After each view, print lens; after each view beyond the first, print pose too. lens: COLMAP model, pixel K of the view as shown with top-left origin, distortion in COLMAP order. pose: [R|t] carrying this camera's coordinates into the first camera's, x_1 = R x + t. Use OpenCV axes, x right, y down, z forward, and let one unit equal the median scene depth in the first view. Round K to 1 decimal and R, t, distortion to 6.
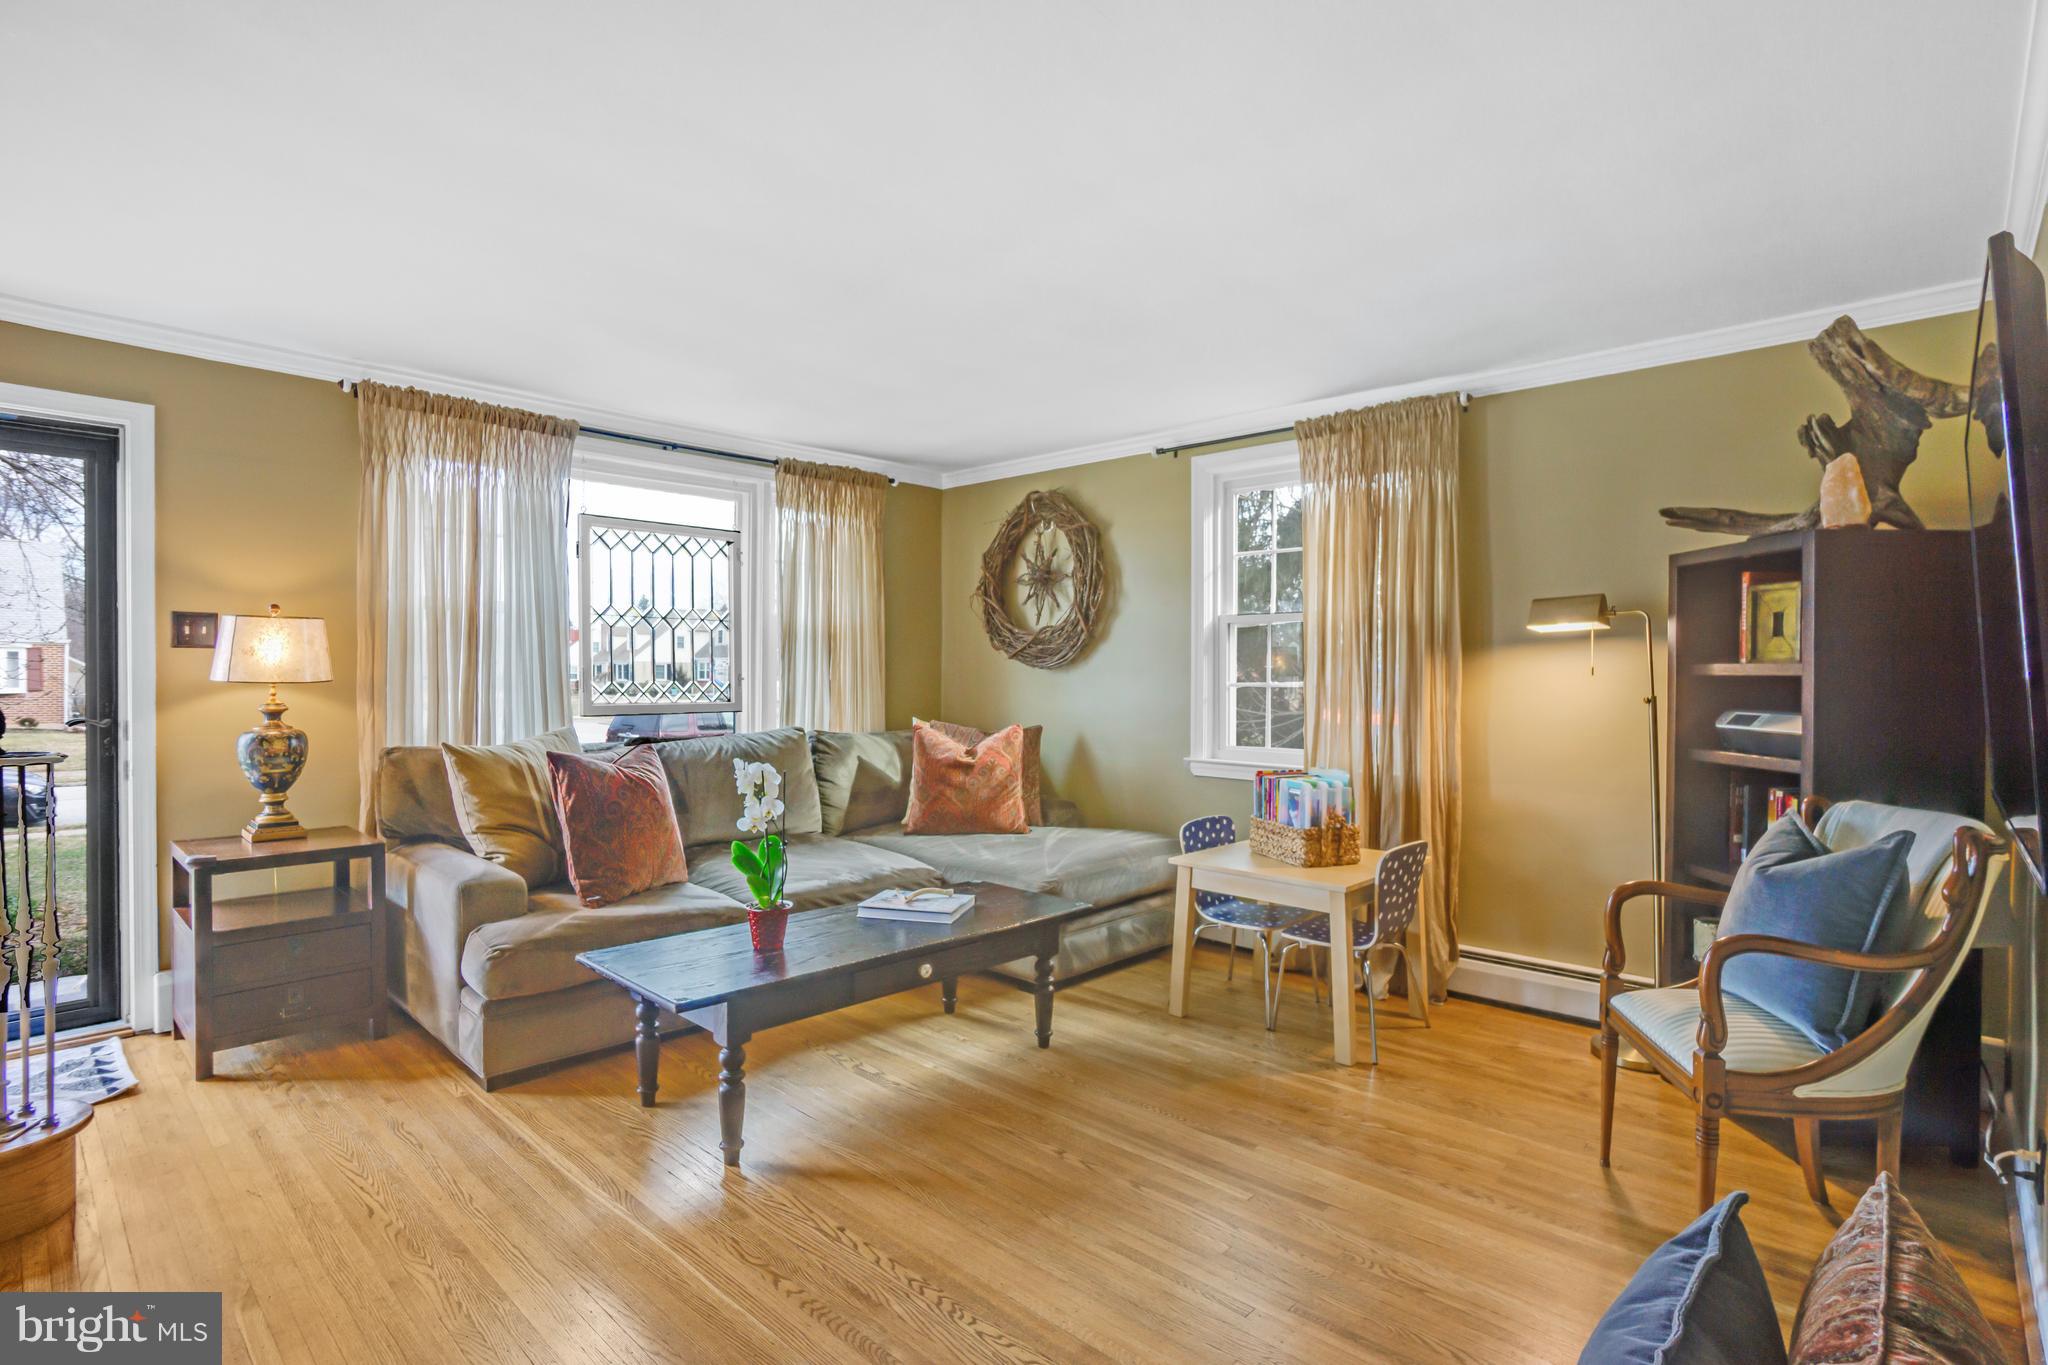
lens RADIAL K [[988.0, 0, 1024.0], [0, 988.0, 682.5], [0, 0, 1]] dist [-0.000565, -0.000028]
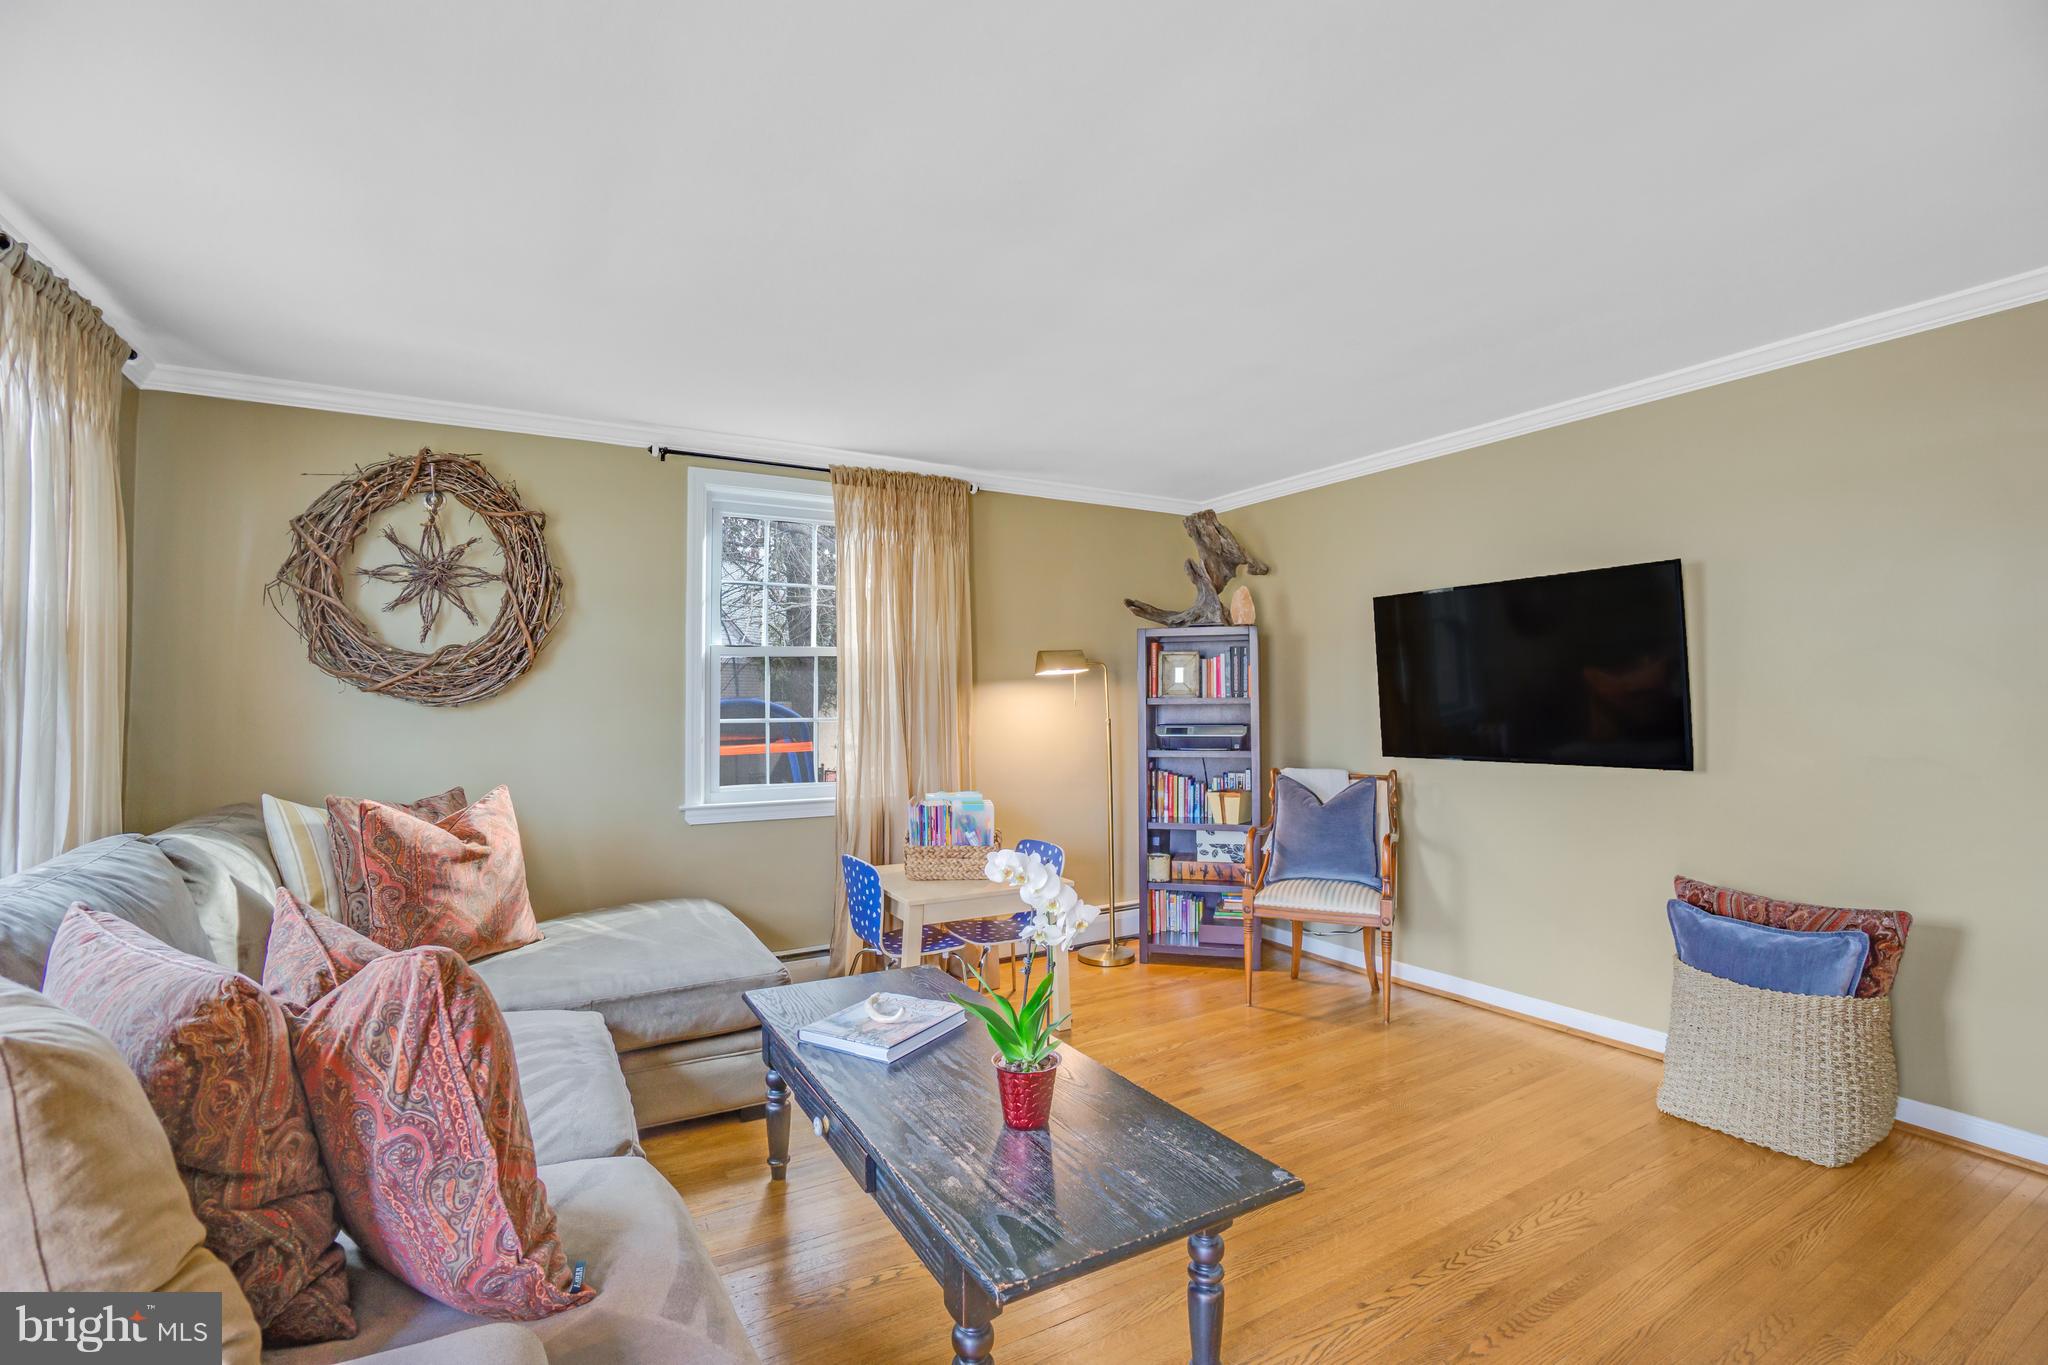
lens RADIAL K [[899.7, 0, 1024.0], [0, 899.7, 682.5], [0, 0, 1]] dist [-0.020780, 0.000075]
pose [[0.314374, 0.021017, 0.949066, -0.616053], [0.020353, 0.999376, -0.028873, -0.004164], [-0.949081, 0.028393, 0.313750, 0.579673]]
